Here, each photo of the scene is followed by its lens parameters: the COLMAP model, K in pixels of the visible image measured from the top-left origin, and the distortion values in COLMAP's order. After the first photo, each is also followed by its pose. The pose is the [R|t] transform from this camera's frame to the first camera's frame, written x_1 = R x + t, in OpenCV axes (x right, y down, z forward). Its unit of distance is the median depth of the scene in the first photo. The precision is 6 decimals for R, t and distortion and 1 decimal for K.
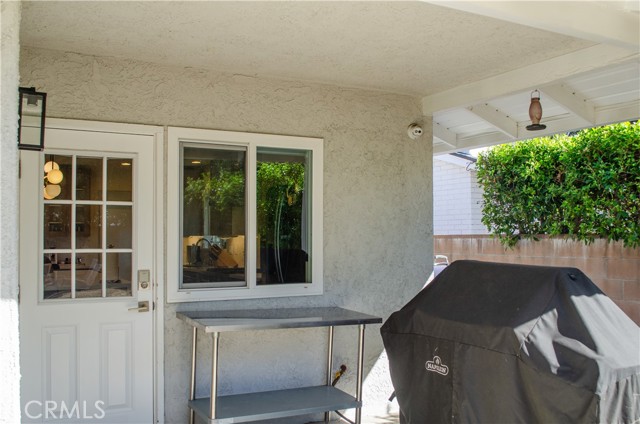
lens RADIAL K [[615.0, 0, 320.0], [0, 615.0, 212.0], [0, 0, 1]] dist [0.000020, 0.000194]
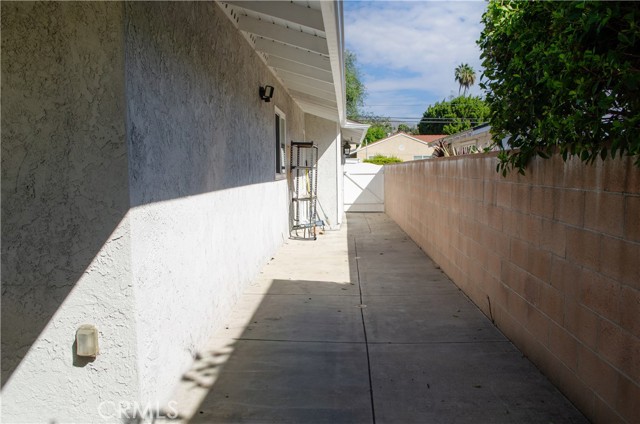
lens RADIAL K [[520.1, 0, 322.3], [0, 520.1, 214.6], [0, 0, 1]] dist [-0.068930, 0.005724]
pose [[0.833254, 0.033176, -0.551894, 0.603617], [0.032180, 0.993596, 0.108313, 0.055733], [0.551953, -0.108012, 0.826850, 0.732933]]
